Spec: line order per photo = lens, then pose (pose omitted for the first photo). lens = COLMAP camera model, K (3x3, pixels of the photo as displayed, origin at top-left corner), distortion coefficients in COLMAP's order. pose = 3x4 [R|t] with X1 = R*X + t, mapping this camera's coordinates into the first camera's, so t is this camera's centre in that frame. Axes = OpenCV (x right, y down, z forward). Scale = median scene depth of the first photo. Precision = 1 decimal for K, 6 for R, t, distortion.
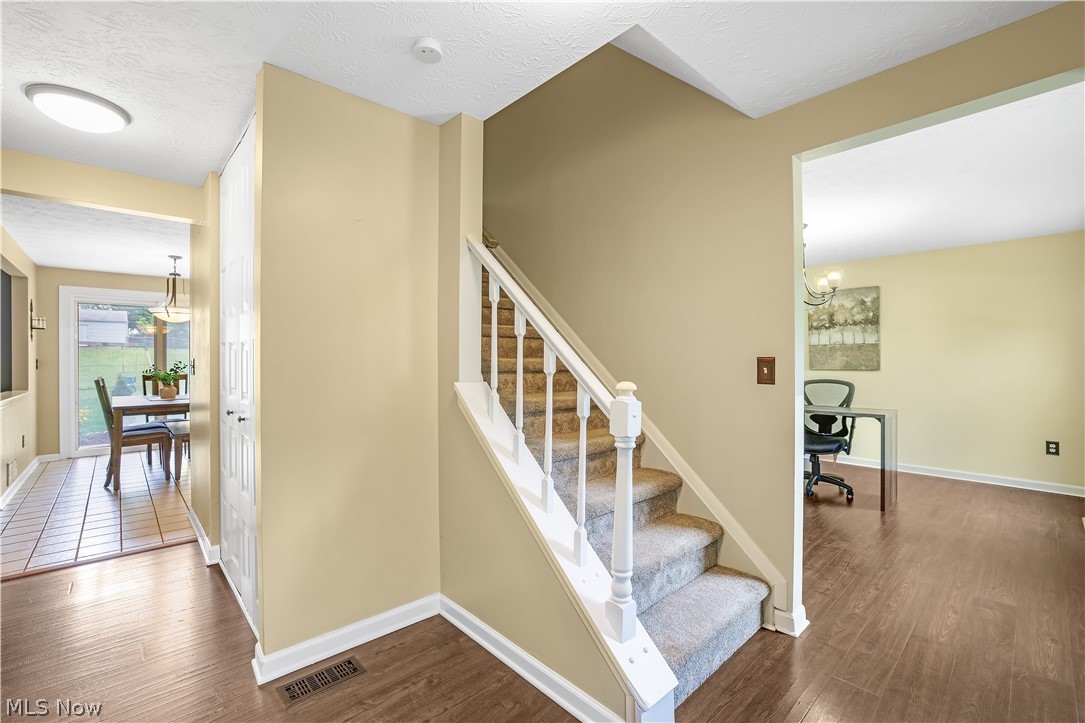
lens RADIAL K [[468.6, 0, 542.6], [0, 468.6, 363.5], [0, 0, 1]] dist [-0.026513, 0.007764]
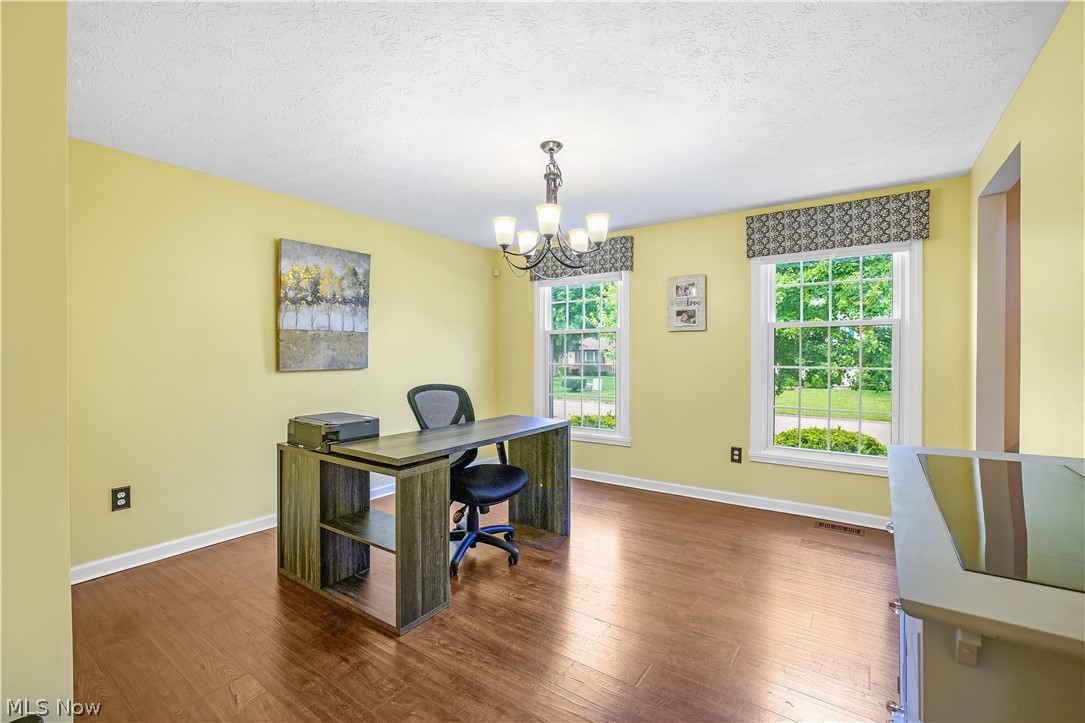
lens RADIAL K [[468.6, 0, 542.9], [0, 468.6, 353.0], [0, 0, 1]] dist [-0.026513, 0.007764]
pose [[-0.215092, -0.002101, 0.976592, -0.061695], [0.002949, 0.999992, 0.002801, -0.011463], [-0.976589, 0.003483, -0.215084, 0.860112]]
